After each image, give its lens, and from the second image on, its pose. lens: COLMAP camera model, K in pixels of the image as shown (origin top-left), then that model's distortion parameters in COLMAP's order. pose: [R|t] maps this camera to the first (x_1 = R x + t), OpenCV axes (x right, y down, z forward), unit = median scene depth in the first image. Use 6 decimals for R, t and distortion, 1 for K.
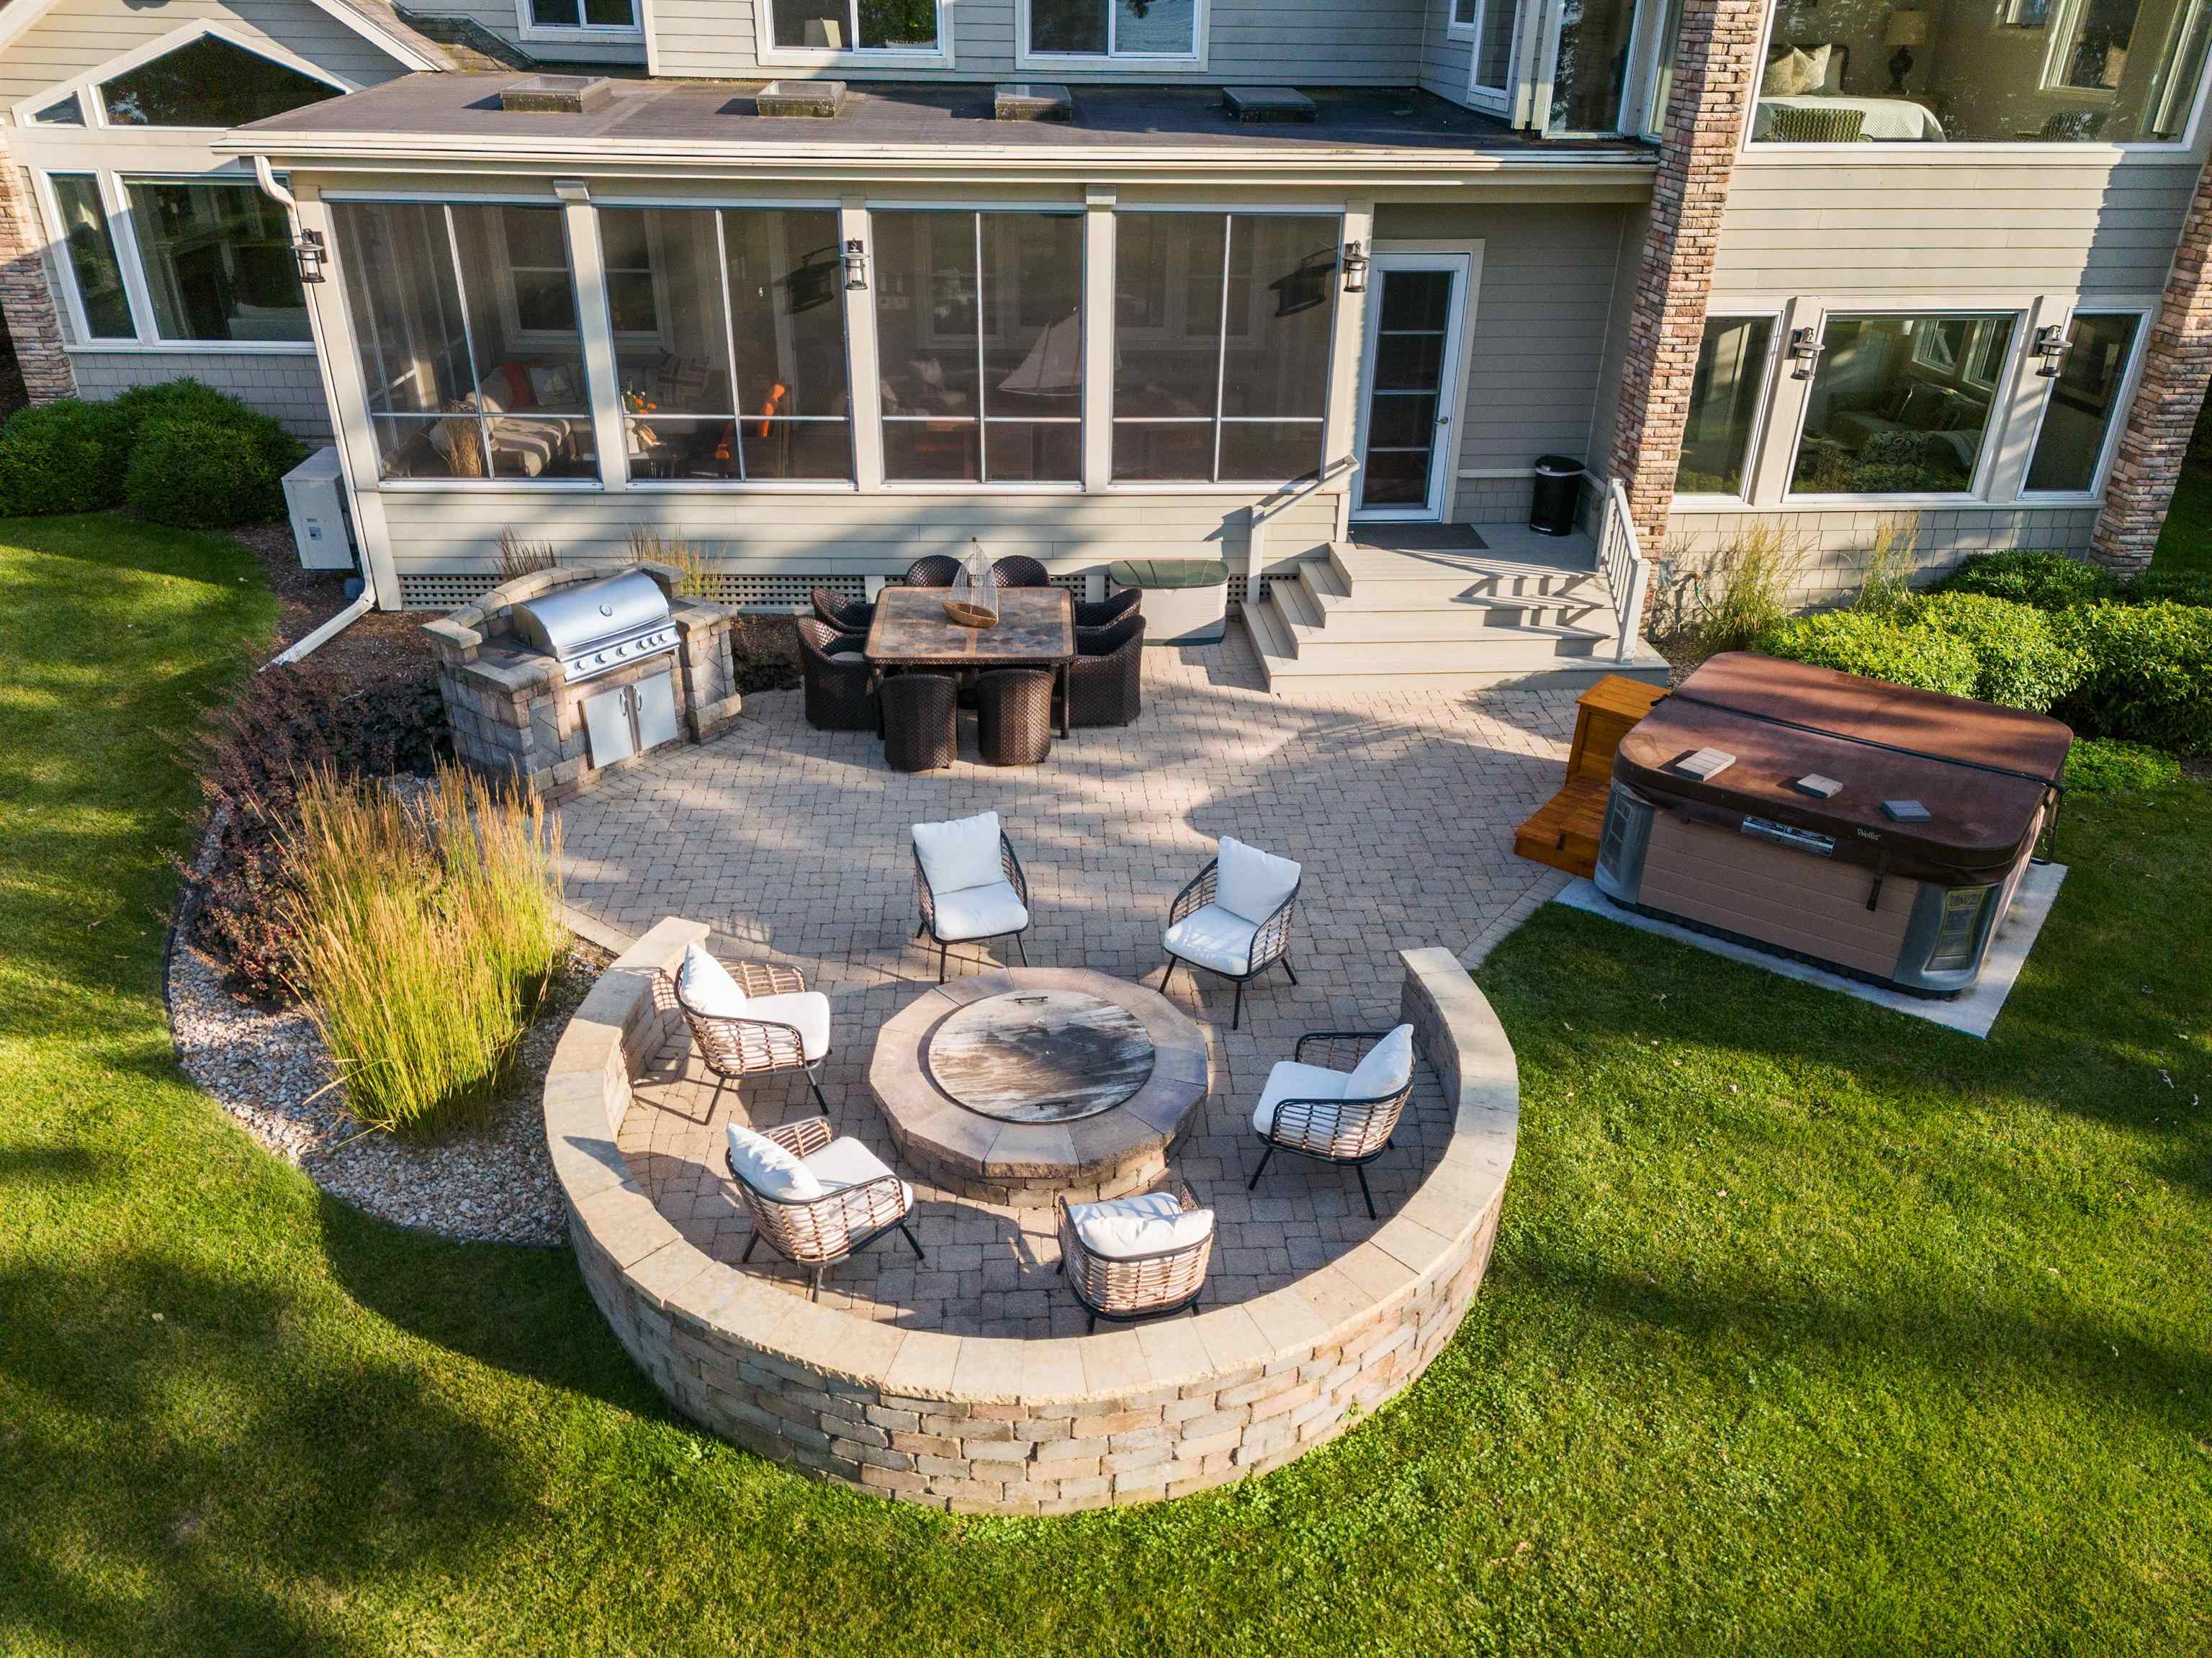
lens RADIAL K [[1623.7, 0, 1104.0], [0, 1623.7, 836.2], [0, 0, 1]] dist [0.072132, -0.062962]
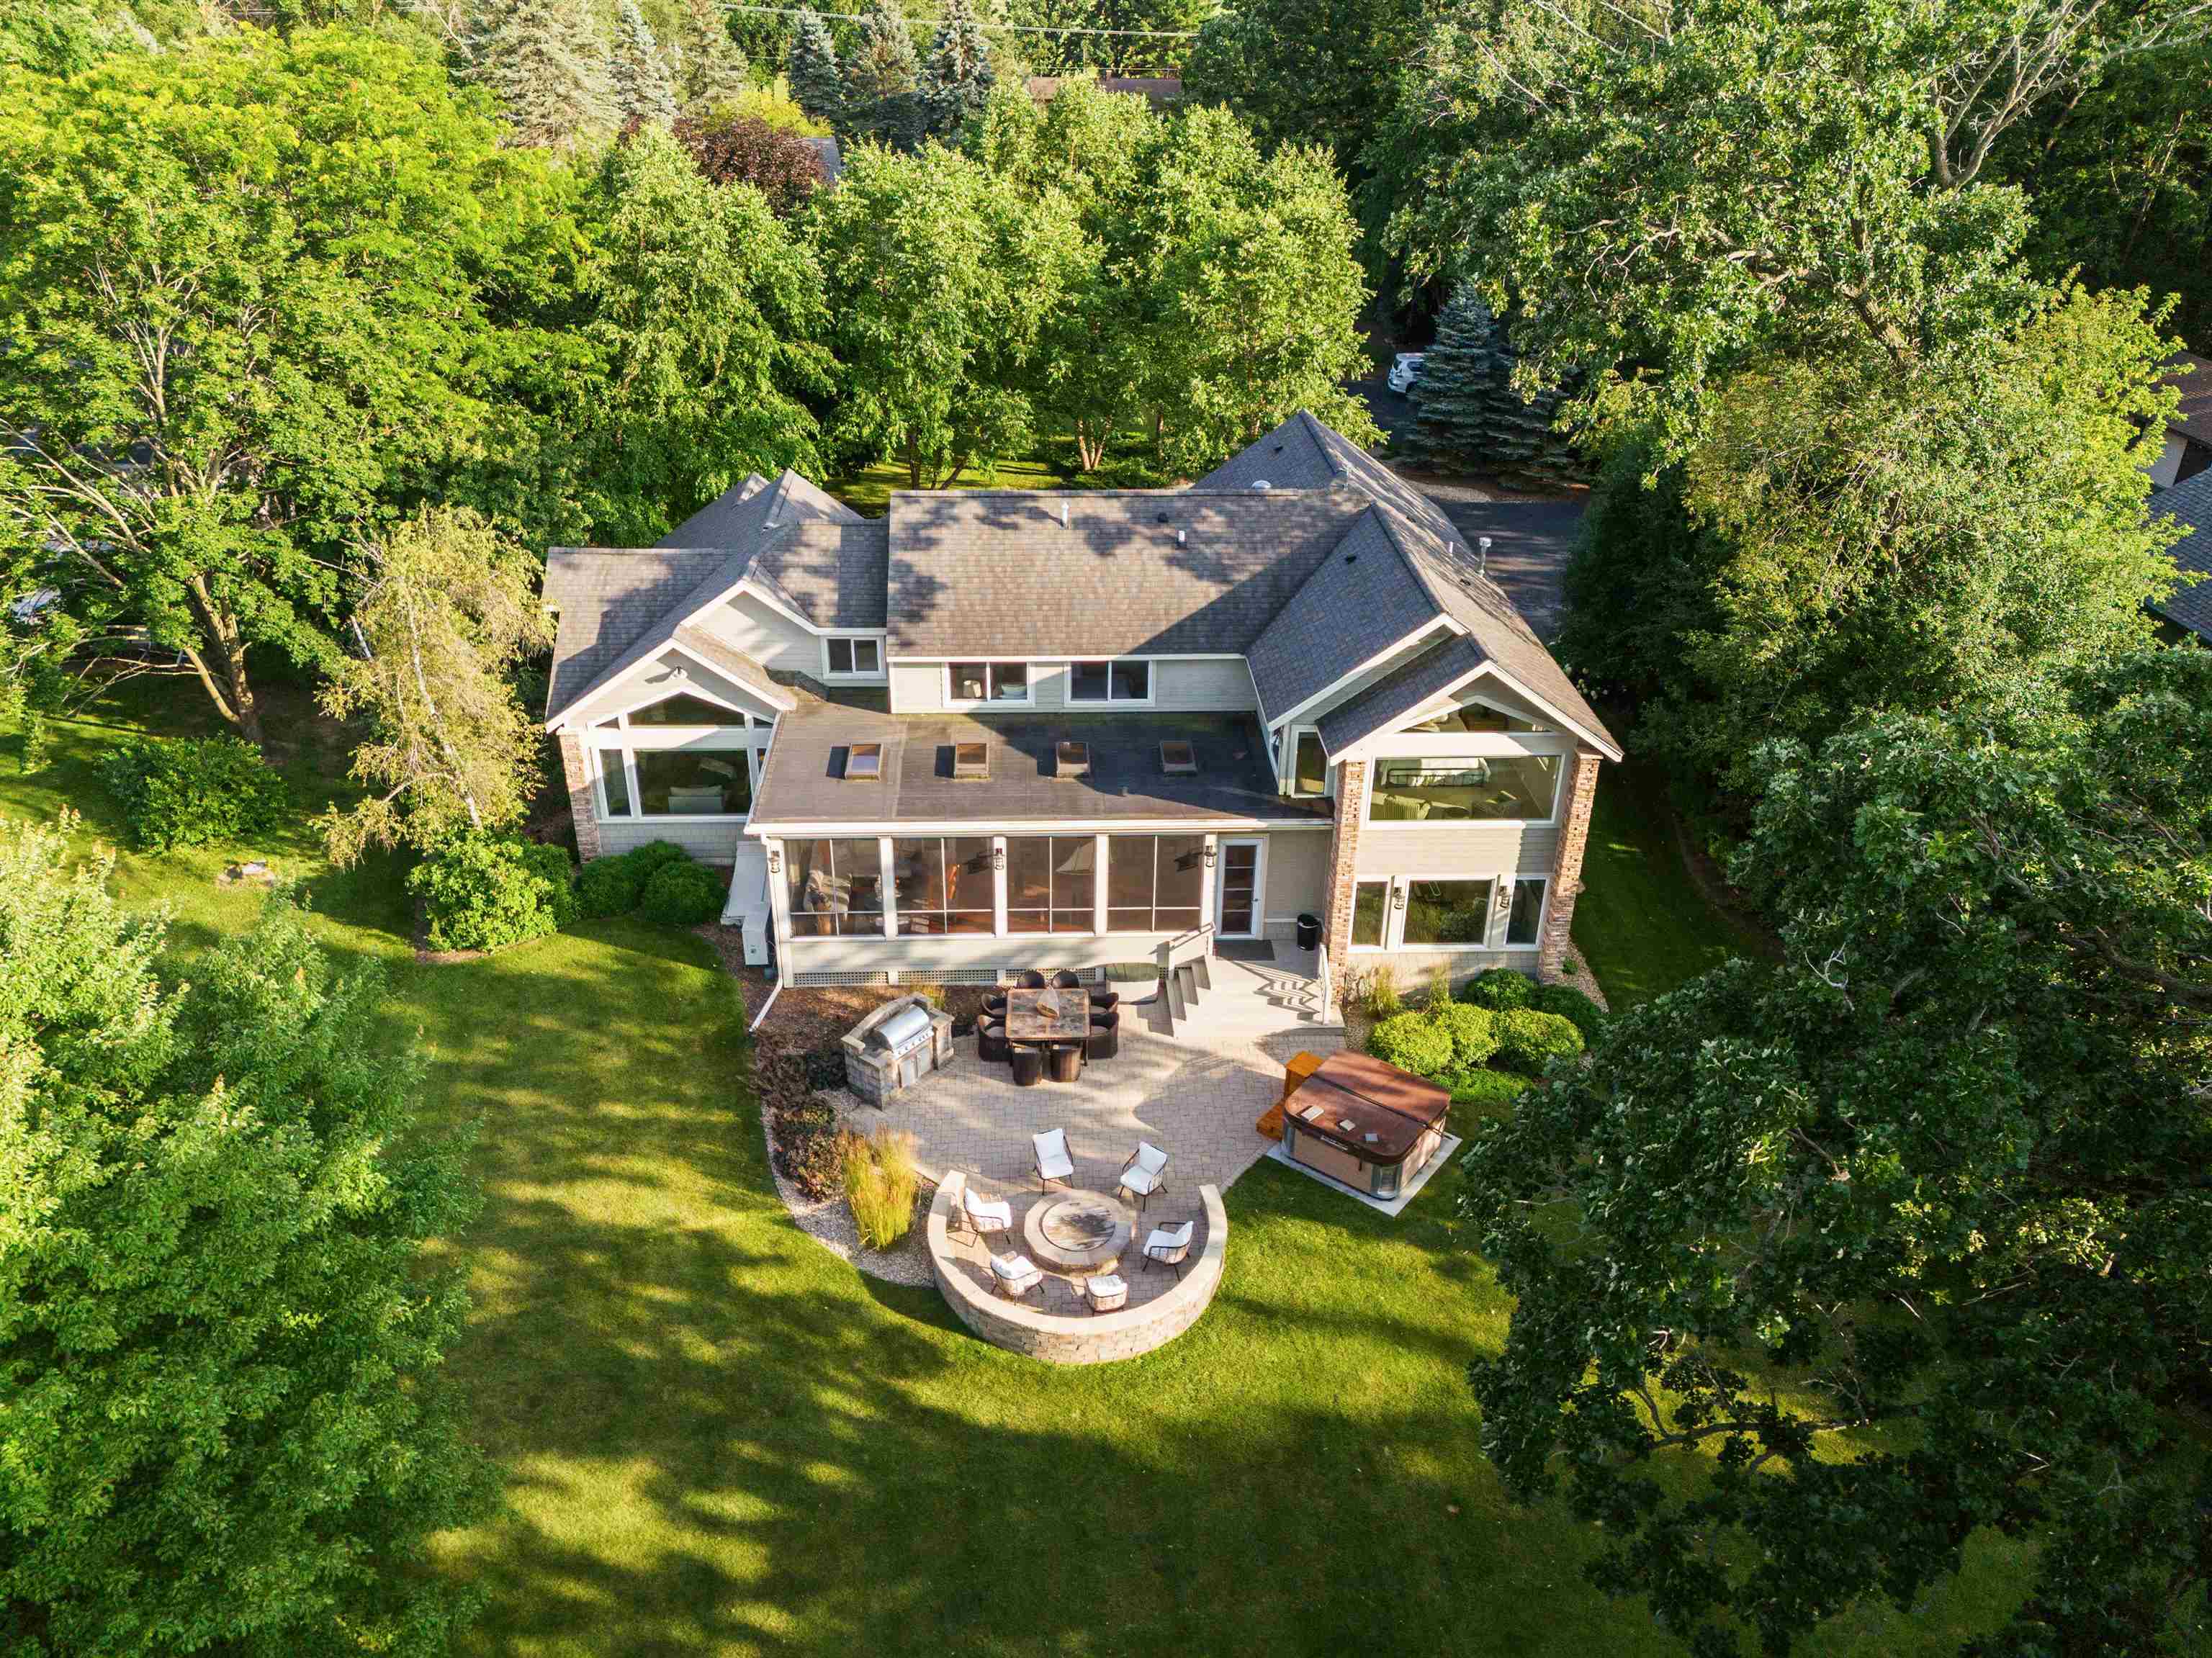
lens RADIAL K [[1615.4, 0, 1100.6], [0, 1615.4, 832.2], [0, 0, 1]] dist [0.094691, -0.120818]
pose [[0.999916, 0.006210, -0.011404, 0.022528], [-0.005918, 0.999657, 0.025498, -0.452313], [0.011559, -0.025428, 0.999610, -1.354883]]
